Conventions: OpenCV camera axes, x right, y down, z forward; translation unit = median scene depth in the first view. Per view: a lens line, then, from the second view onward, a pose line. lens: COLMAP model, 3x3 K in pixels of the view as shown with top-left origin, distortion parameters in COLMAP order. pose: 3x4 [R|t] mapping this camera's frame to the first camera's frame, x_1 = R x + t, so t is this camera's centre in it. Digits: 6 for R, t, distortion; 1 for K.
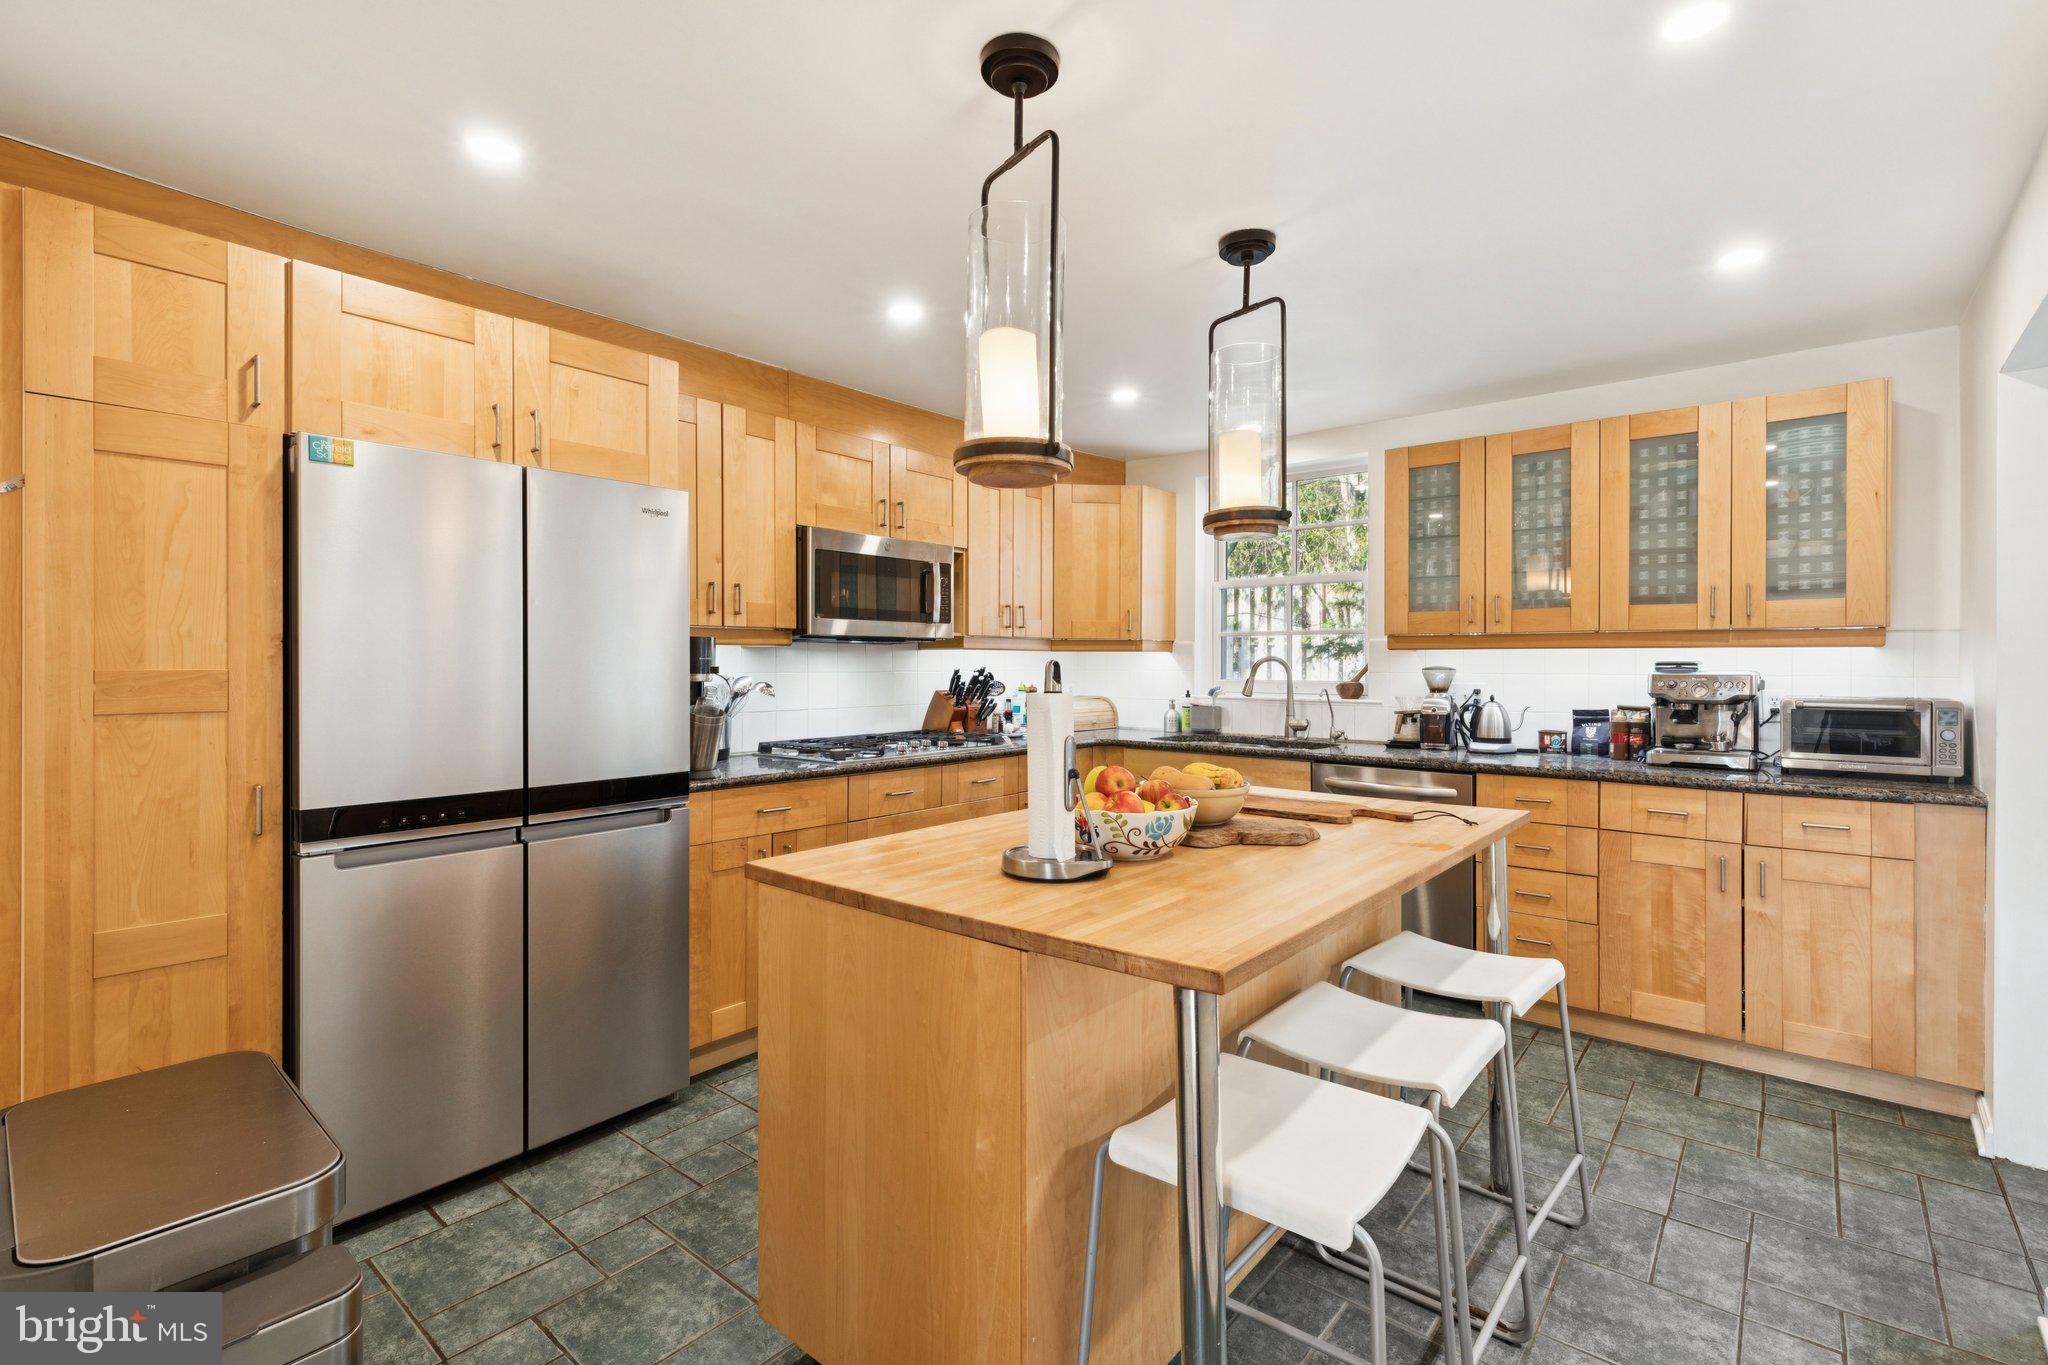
lens RADIAL K [[931.0, 0, 1035.1], [0, 931.0, 673.0], [0, 0, 1]] dist [0.010258, -0.002106]
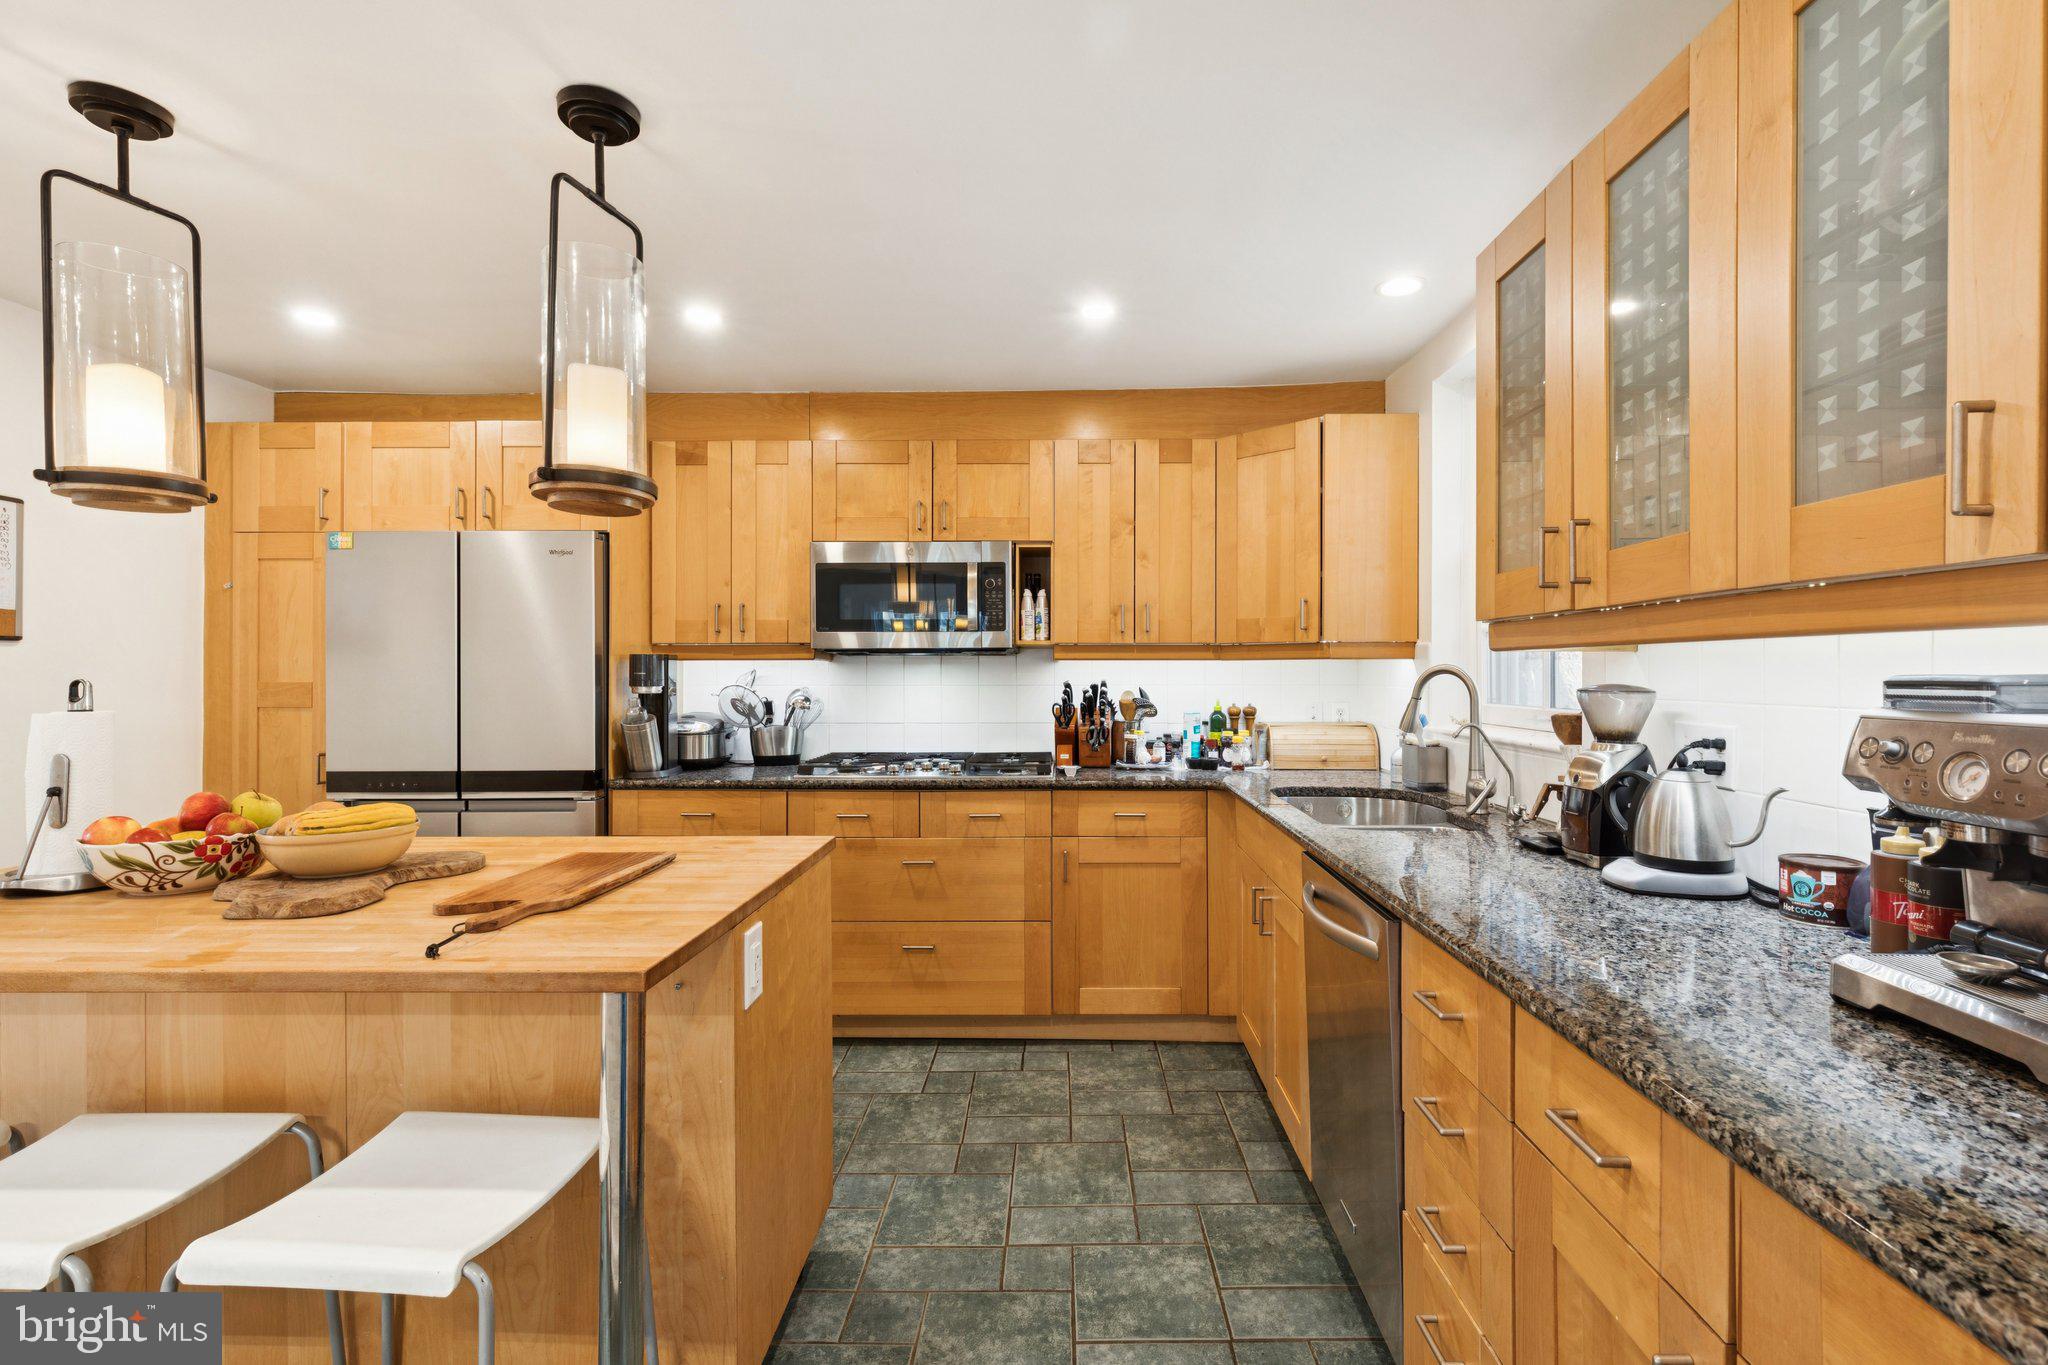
lens RADIAL K [[931.0, 0, 1053.4], [0, 931.0, 675.0], [0, 0, 1]] dist [0.010258, -0.002106]
pose [[0.626584, 0.000335, -0.779354, 0.672721], [-0.005664, 0.999975, -0.004124, -0.008973], [0.779333, 0.006998, 0.626571, 0.536846]]
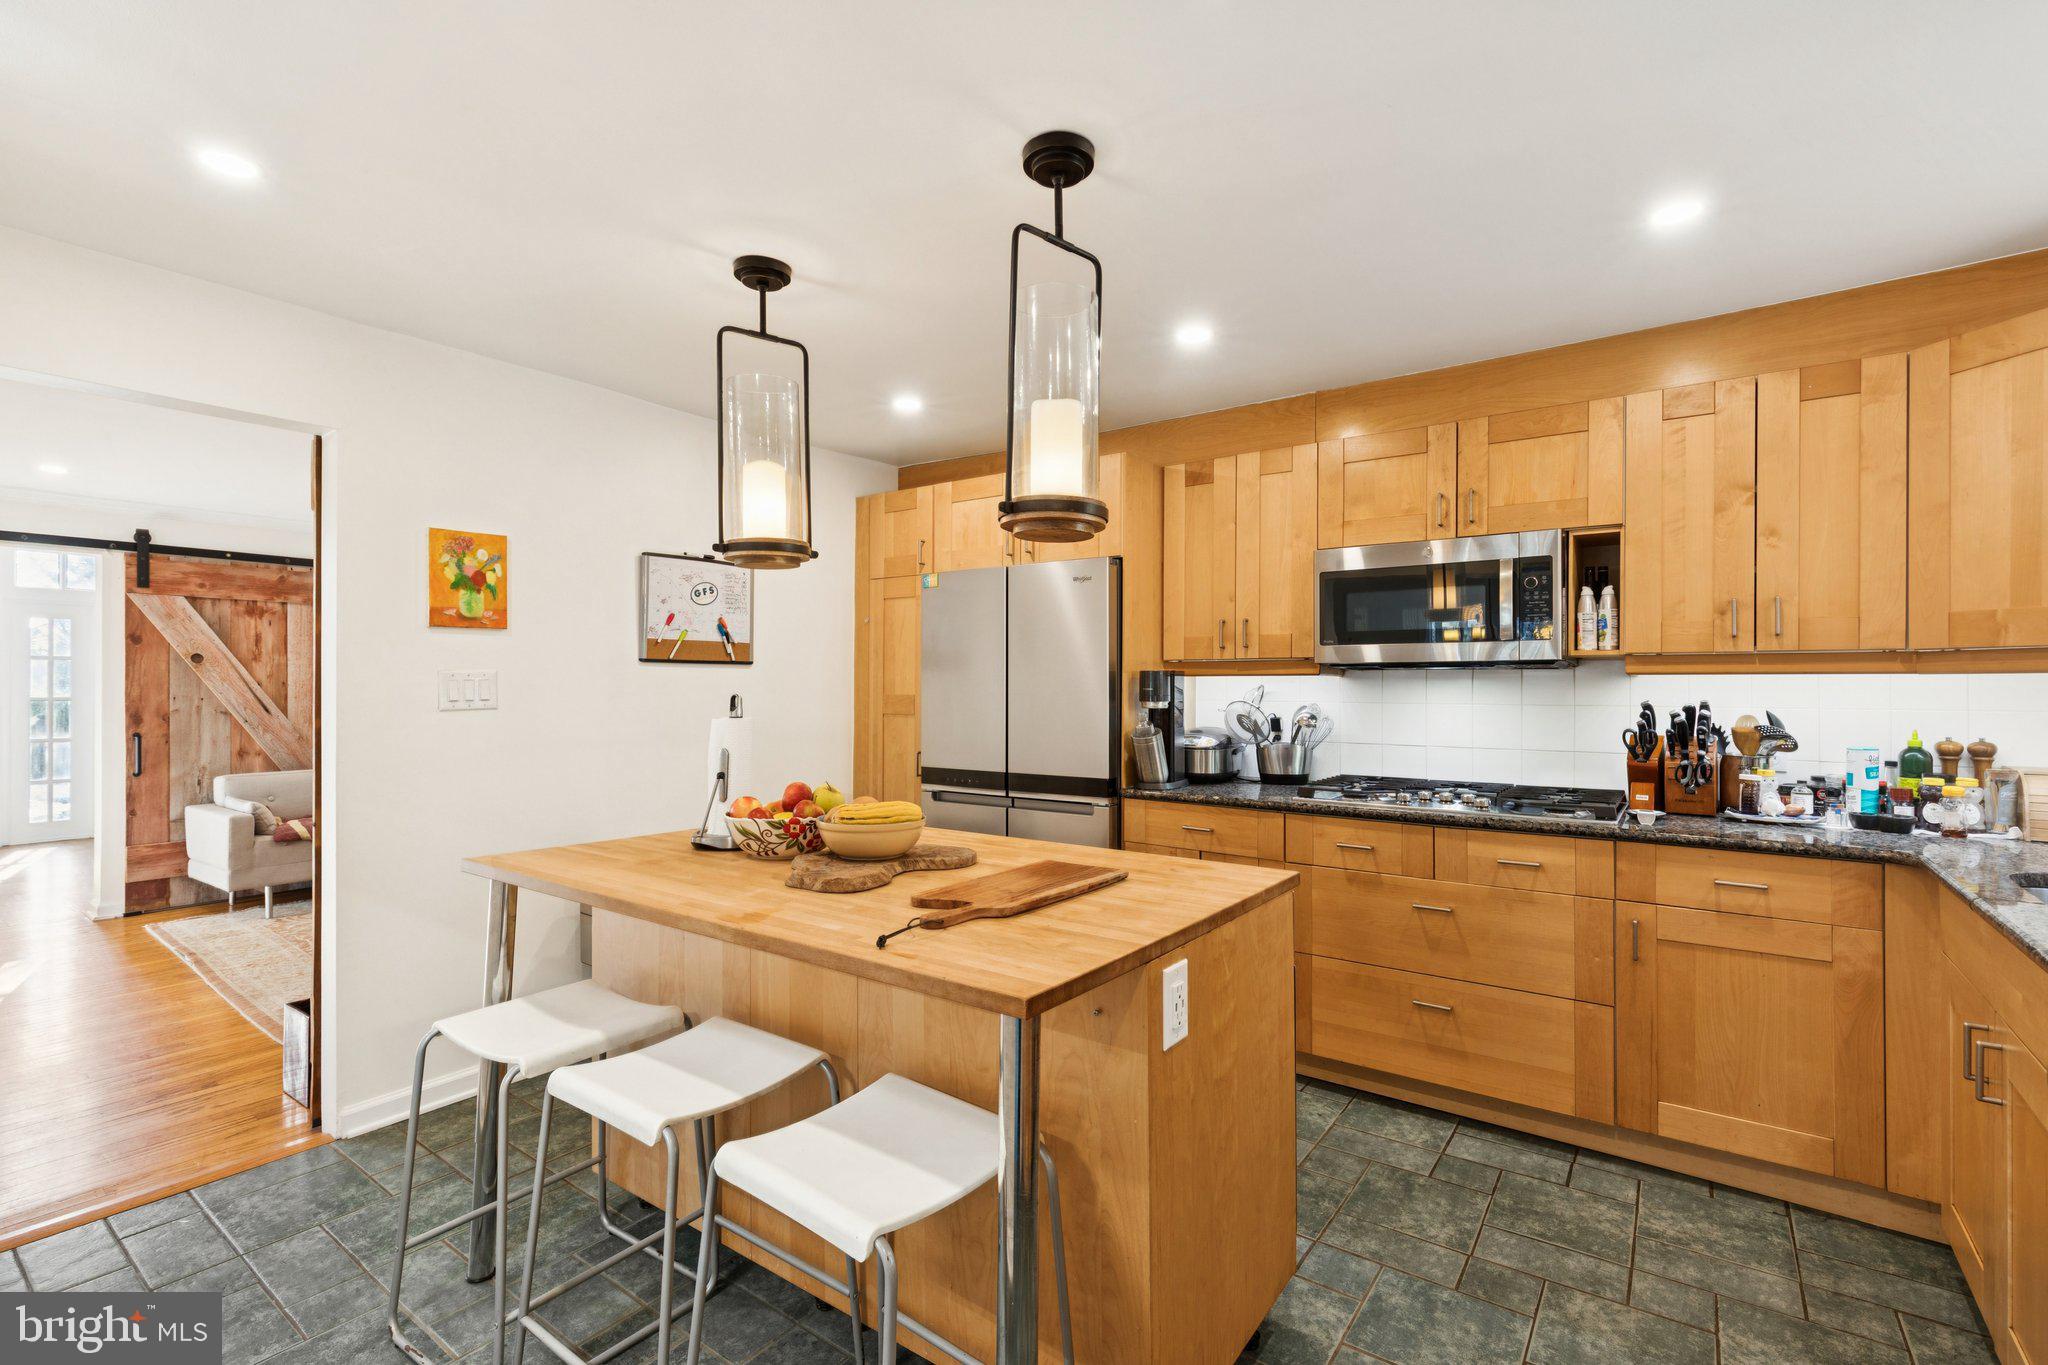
lens RADIAL K [[931.0, 0, 1021.6], [0, 931.0, 684.6], [0, 0, 1]] dist [0.010258, -0.002106]
pose [[0.062576, -0.001061, -0.998040, 0.652066], [-0.010804, 0.999940, -0.001741, -0.013629], [0.997982, 0.010892, 0.062561, 0.603583]]
